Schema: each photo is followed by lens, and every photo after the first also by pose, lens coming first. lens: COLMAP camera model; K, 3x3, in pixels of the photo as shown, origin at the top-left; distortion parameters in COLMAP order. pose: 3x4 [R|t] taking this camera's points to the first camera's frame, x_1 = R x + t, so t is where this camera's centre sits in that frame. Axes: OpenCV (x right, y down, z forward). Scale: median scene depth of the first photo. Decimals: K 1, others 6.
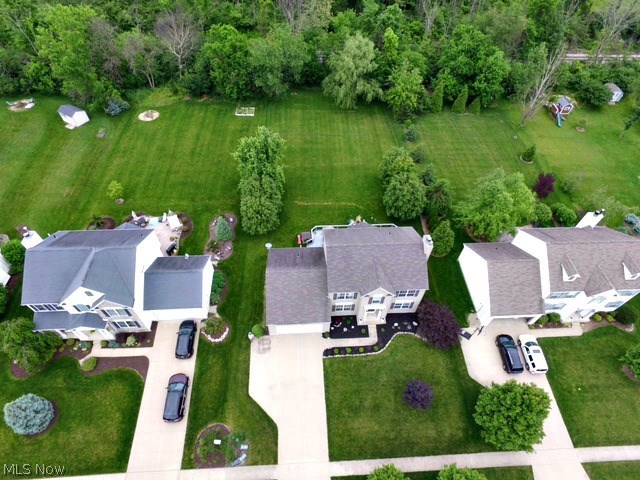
lens RADIAL K [[373.0, 0, 320.0], [0, 373.0, 240.0], [0, 0, 1]] dist [0.001067, 0.002910]
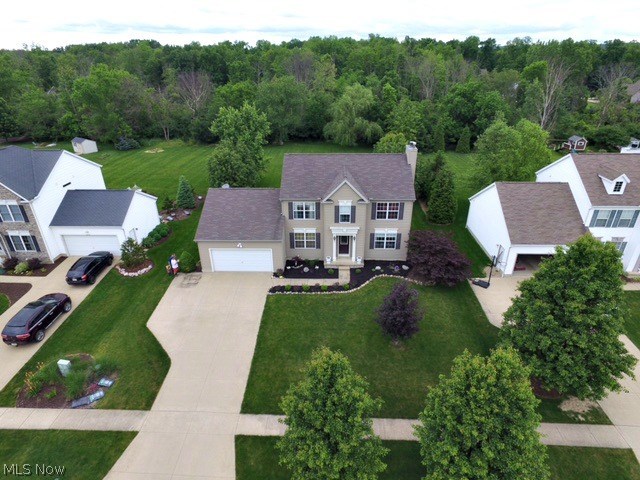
lens RADIAL K [[373.0, 0, 320.0], [0, 373.0, 240.0], [0, 0, 1]] dist [0.001067, 0.002910]
pose [[0.995516, 0.011670, -0.093872, 0.164554], [-0.050281, 0.905841, -0.420622, 0.499147], [0.080124, 0.423456, 0.902366, 0.334869]]
